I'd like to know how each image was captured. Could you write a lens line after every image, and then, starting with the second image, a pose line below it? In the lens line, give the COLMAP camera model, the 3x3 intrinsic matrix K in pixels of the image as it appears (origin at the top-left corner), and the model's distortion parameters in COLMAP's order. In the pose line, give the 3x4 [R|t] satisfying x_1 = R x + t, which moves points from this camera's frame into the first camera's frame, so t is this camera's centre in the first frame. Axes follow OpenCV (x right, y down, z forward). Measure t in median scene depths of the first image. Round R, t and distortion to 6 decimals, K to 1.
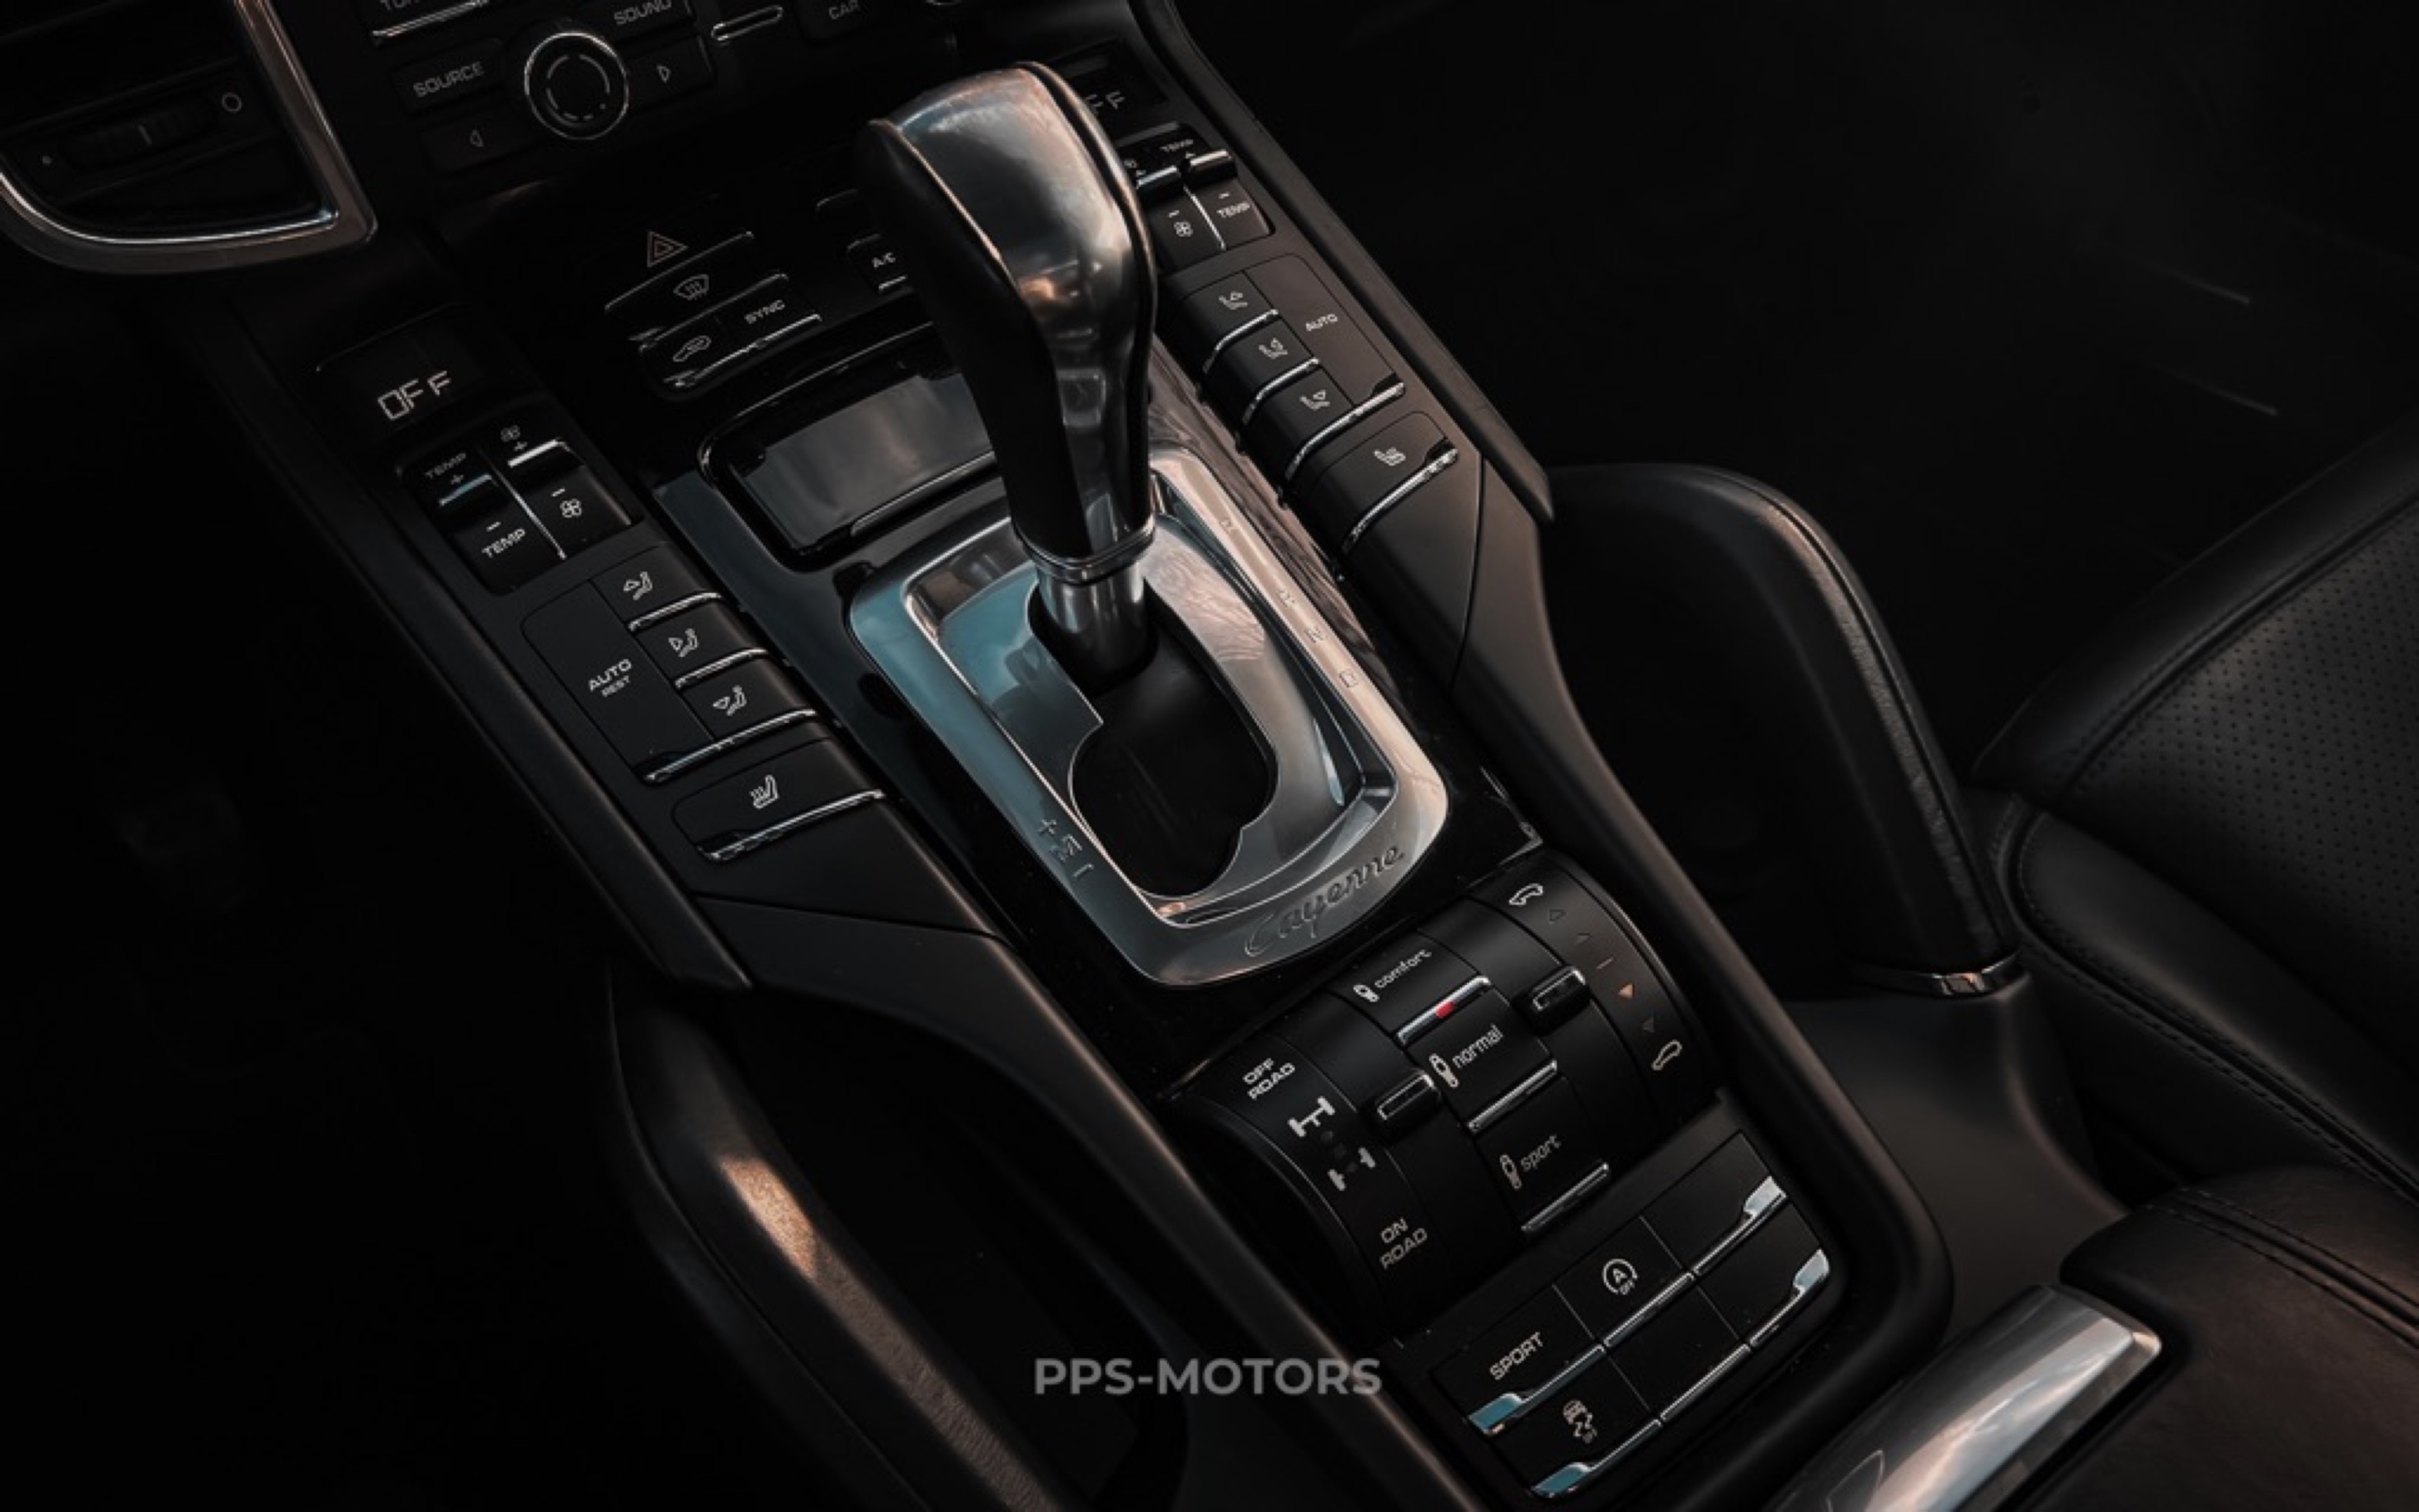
lens RADIAL K [[1855.6, 0, 1220.5], [0, 1855.6, 745.4], [0, 0, 1]] dist [0.046843, -0.058988]
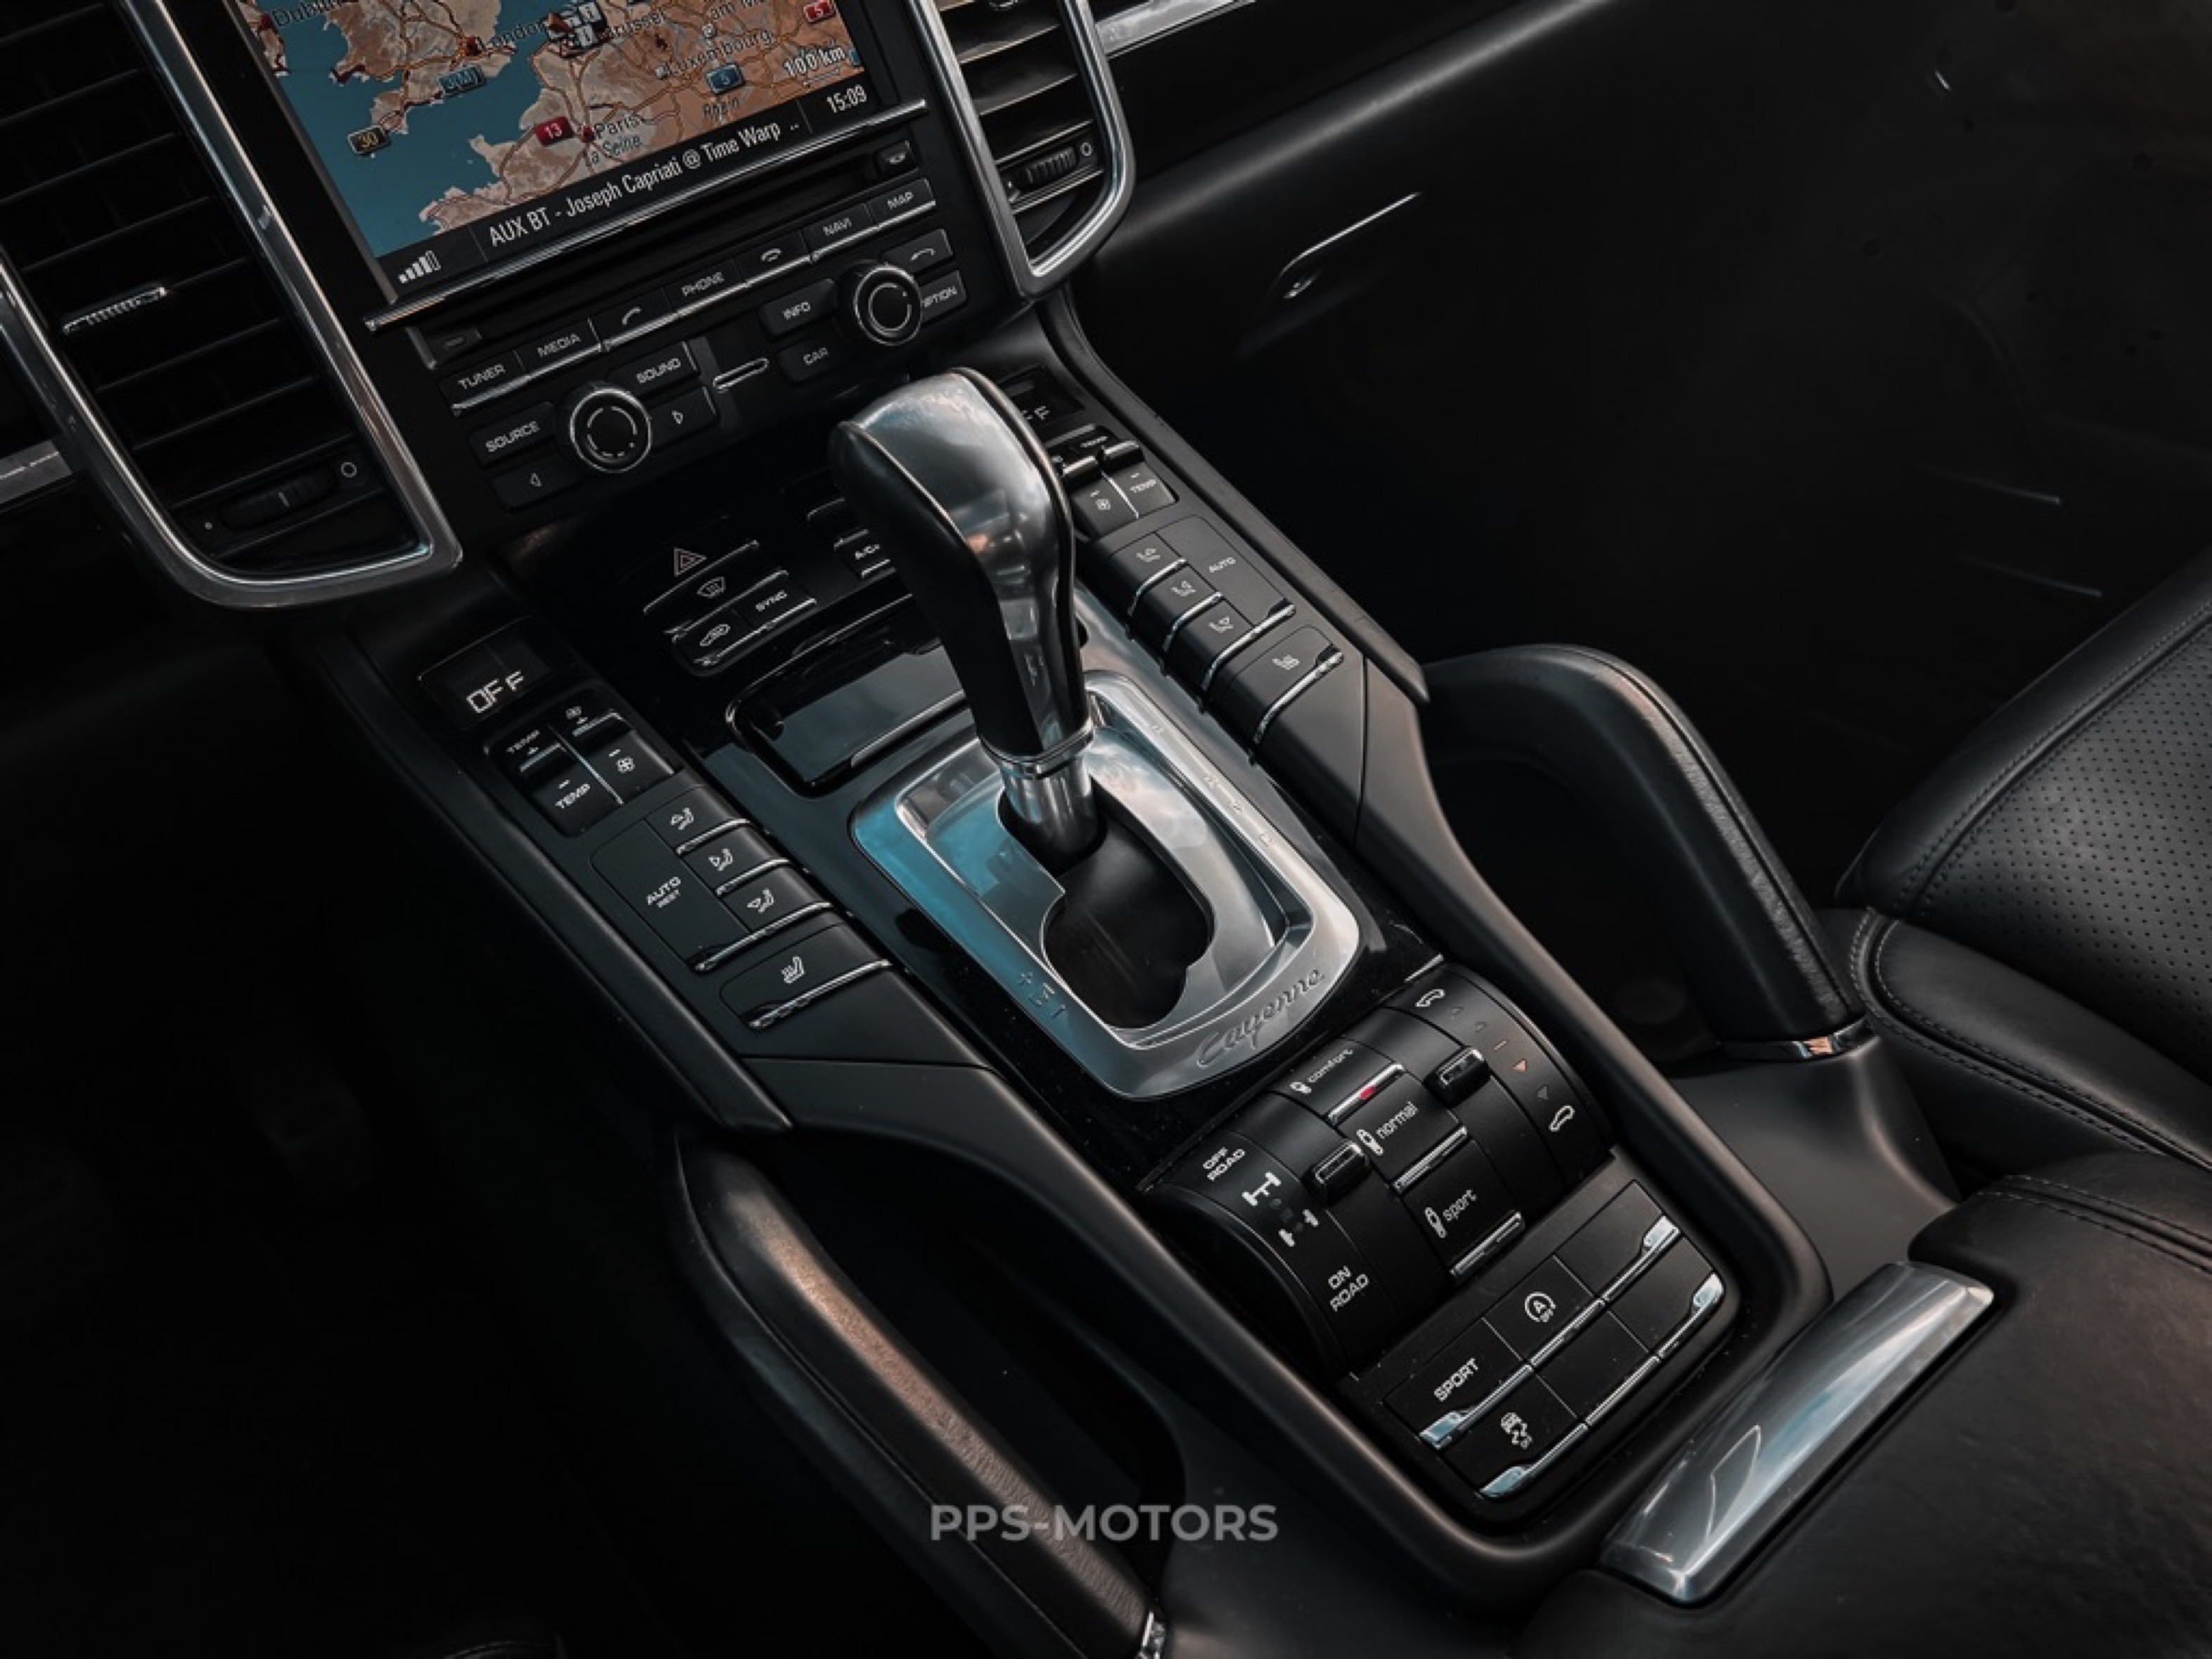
lens RADIAL K [[1692.8, 0, 1122.5], [0, 1692.8, 837.1], [0, 0, 1]] dist [0.057124, -0.073634]
pose [[0.994242, -0.095554, -0.048492, 0.030482], [0.089194, 0.988798, -0.119676, 0.087318], [0.059385, 0.114662, 0.991628, -0.094612]]
